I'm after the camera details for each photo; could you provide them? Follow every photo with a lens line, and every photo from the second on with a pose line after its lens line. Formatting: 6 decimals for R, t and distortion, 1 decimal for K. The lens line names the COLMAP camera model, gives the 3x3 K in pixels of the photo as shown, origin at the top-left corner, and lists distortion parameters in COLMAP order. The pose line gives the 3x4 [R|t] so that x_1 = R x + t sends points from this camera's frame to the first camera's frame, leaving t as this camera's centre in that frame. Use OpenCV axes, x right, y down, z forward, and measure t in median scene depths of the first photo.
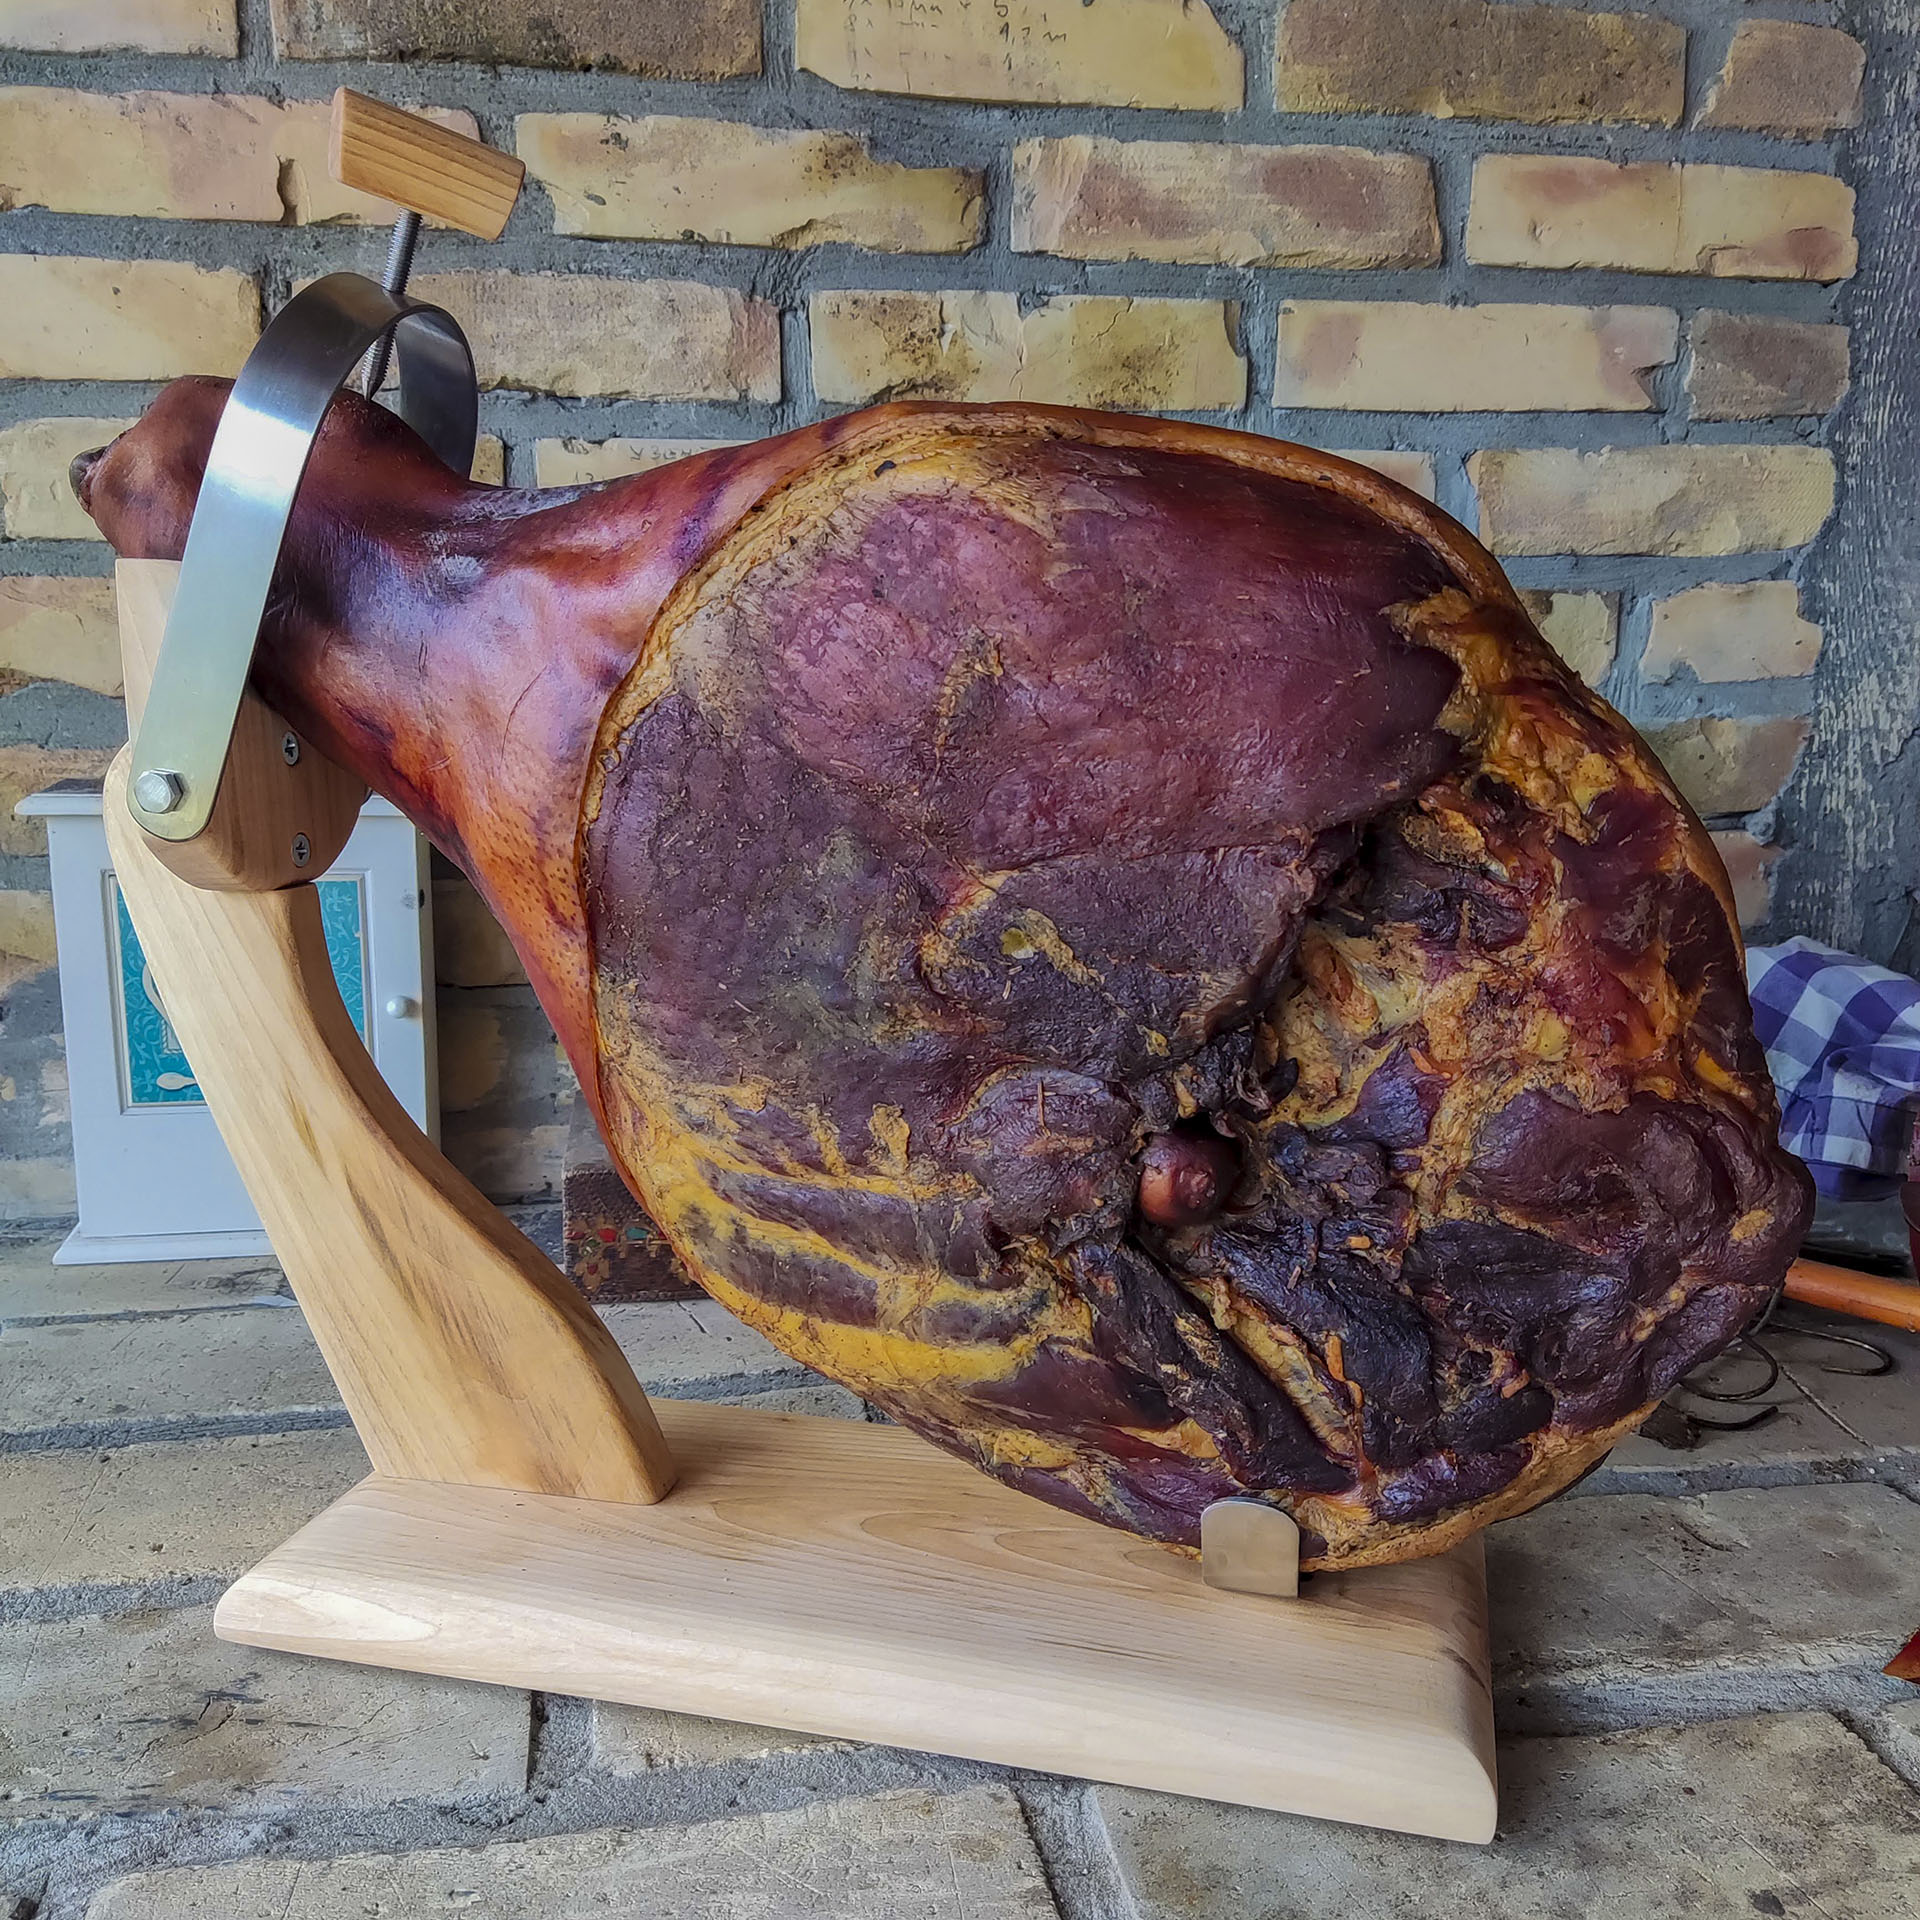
lens RADIAL K [[1940.9, 0, 958.4], [0, 1940.9, 1062.6], [0, 0, 1]] dist [0.130033, -0.176945]
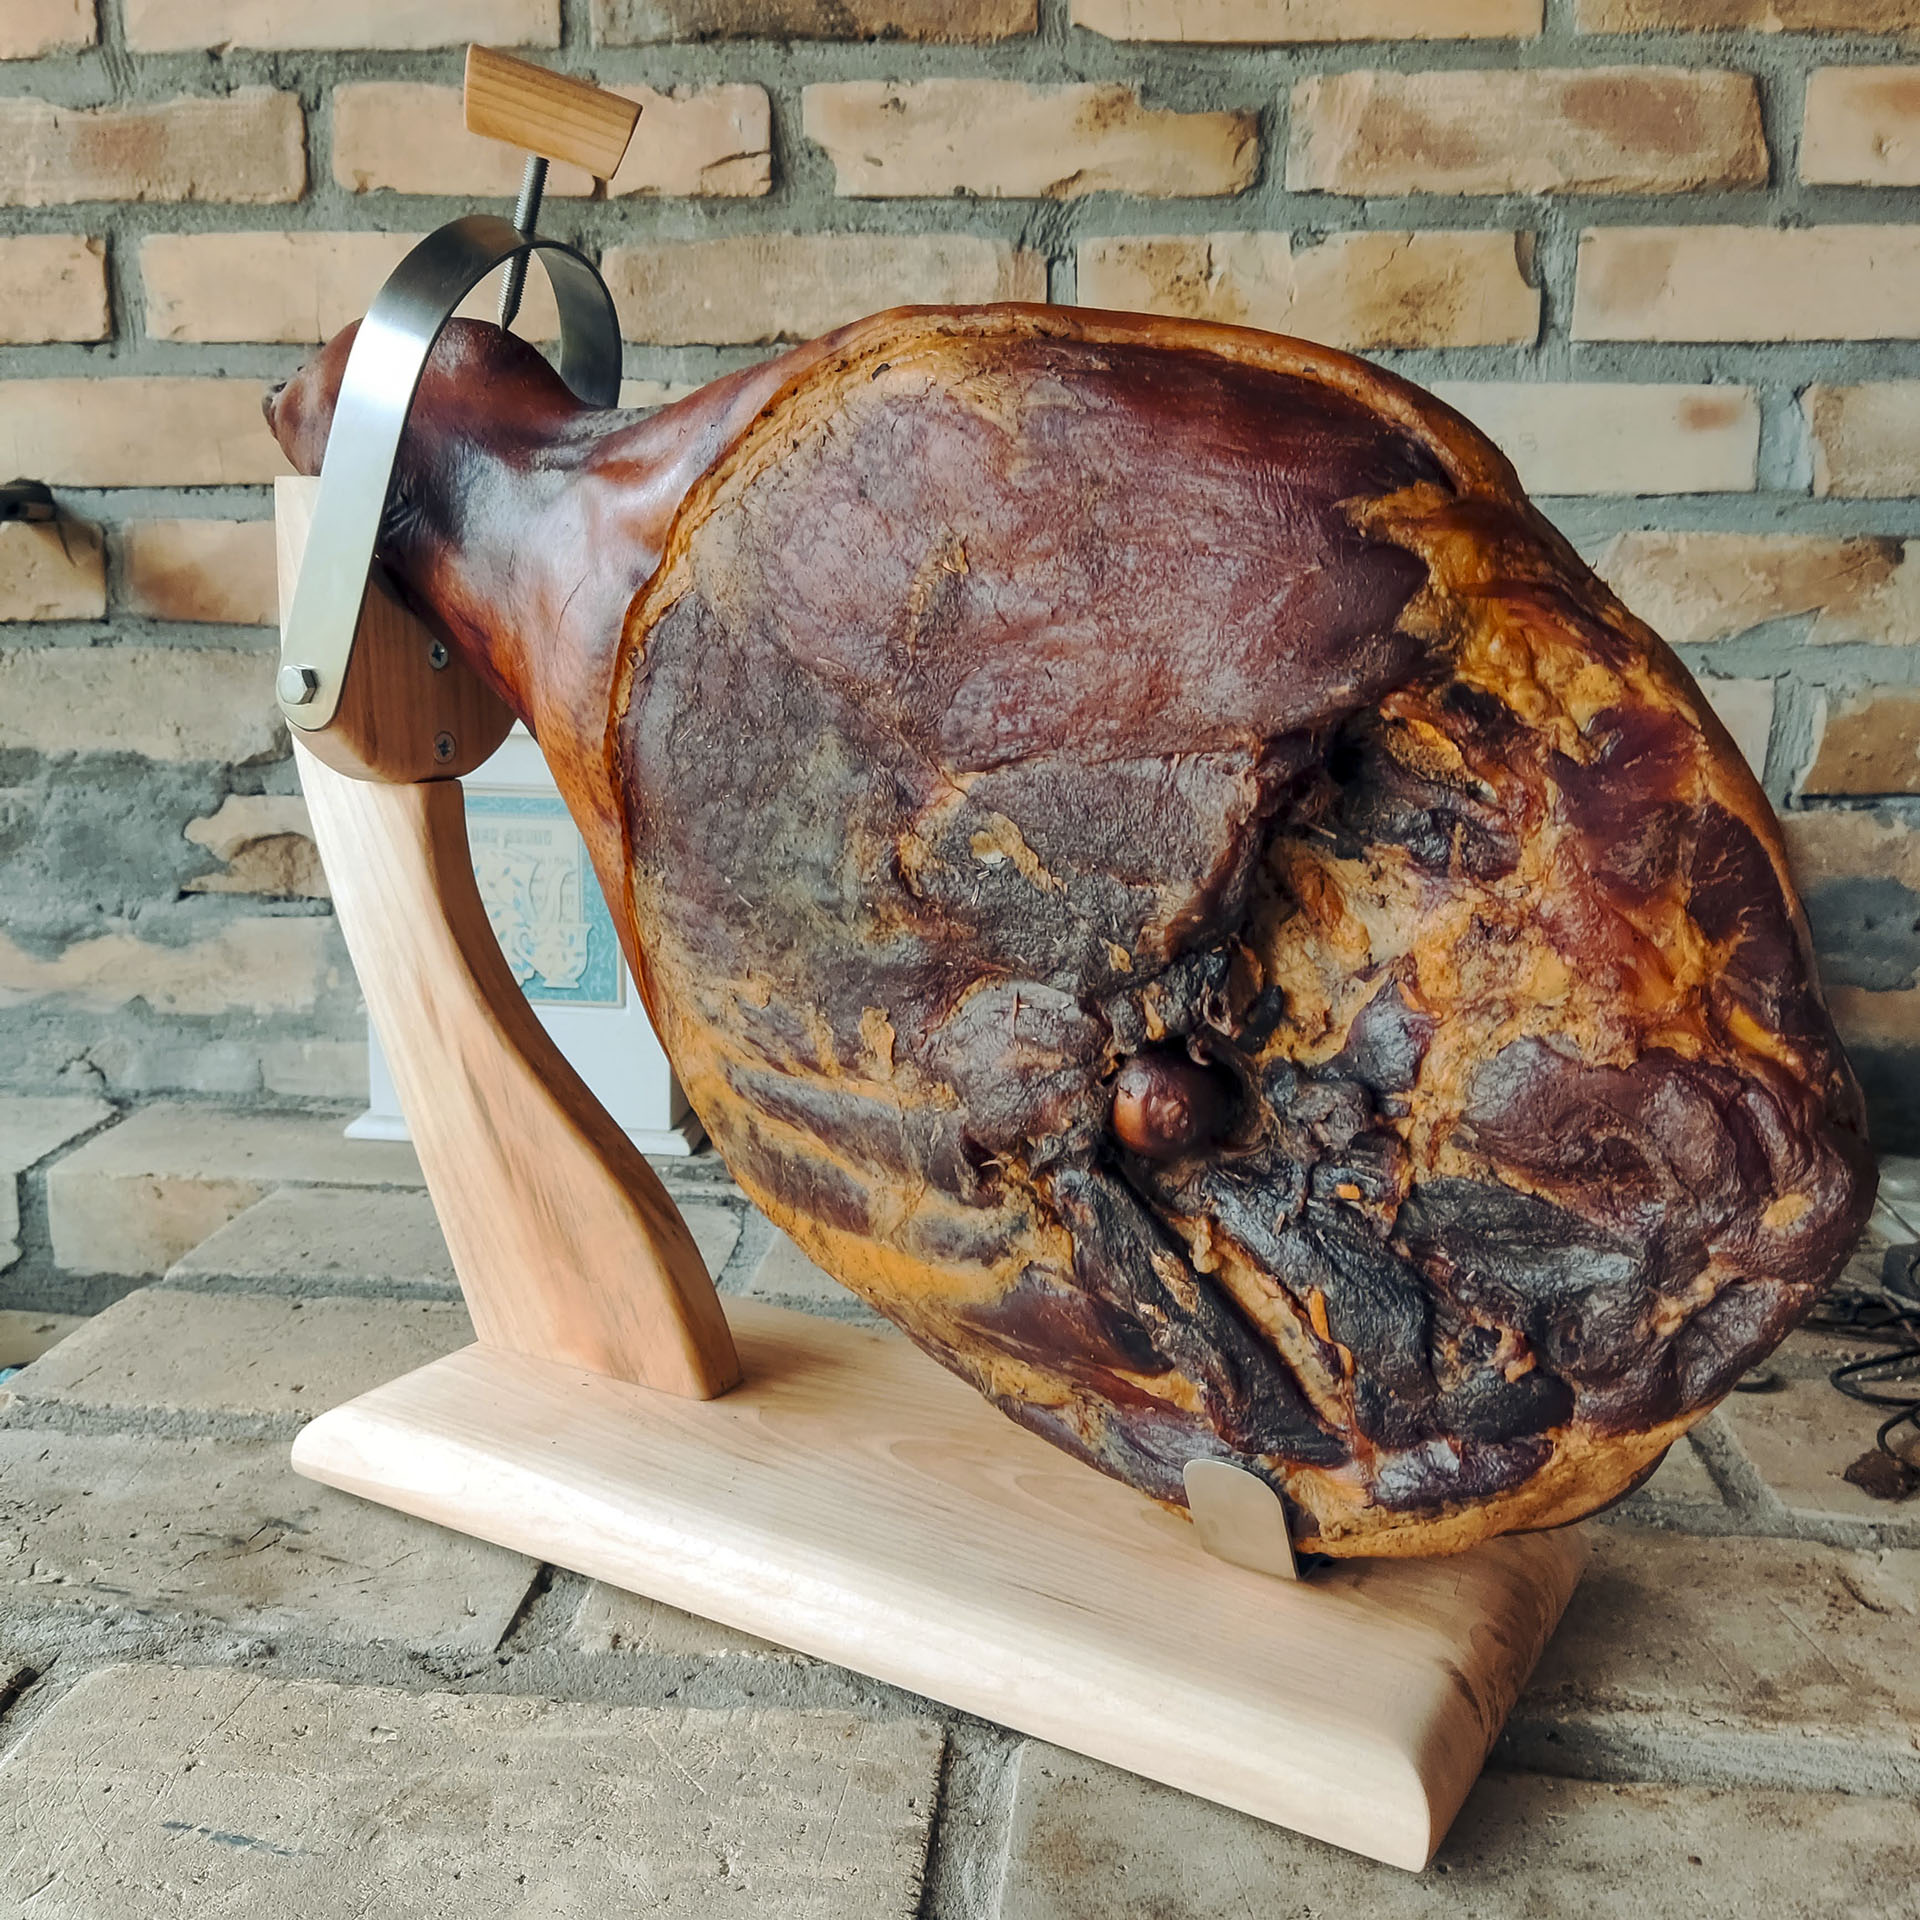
lens RADIAL K [[1939.7, 0, 897.9], [0, 1939.7, 939.4], [0, 0, 1]] dist [0.123734, -0.173075]
pose [[0.960653, 0.060321, -0.271122, 0.241529], [-0.073863, 0.996465, -0.040017, 0.025582], [0.267750, 0.058469, 0.961713, 0.048062]]
